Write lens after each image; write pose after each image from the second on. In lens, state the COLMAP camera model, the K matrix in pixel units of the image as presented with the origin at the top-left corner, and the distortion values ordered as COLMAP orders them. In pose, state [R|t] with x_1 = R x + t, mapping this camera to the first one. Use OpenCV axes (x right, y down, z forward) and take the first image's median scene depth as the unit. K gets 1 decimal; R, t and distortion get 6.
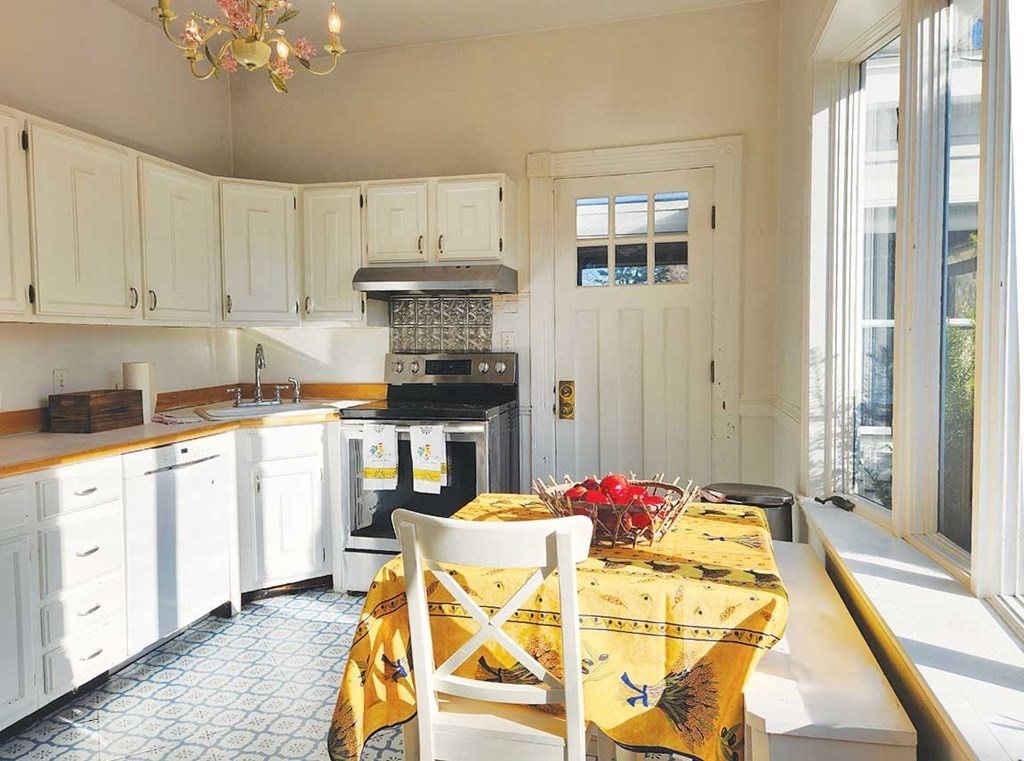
lens RADIAL K [[693.8, 0, 511.4], [0, 693.8, 378.5], [0, 0, 1]] dist [0.046658, -0.023521]
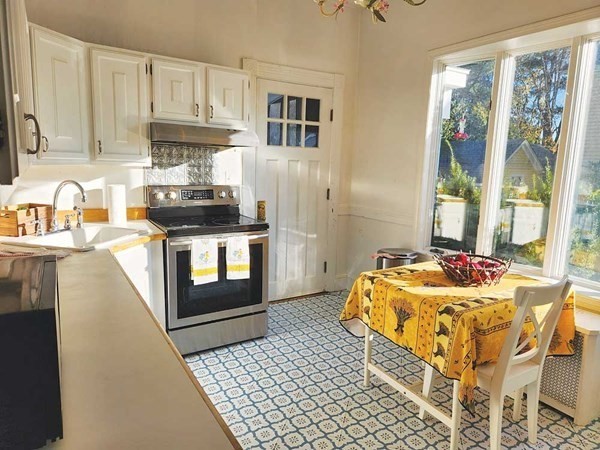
lens RADIAL K [[406.5, 0, 300.7], [0, 406.5, 222.3], [0, 0, 1]] dist [0.046658, -0.023521]
pose [[0.684822, -0.079045, 0.724410, -0.658737], [0.006870, 0.994756, 0.102050, -0.052129], [-0.728678, -0.064909, 0.681774, 0.277960]]
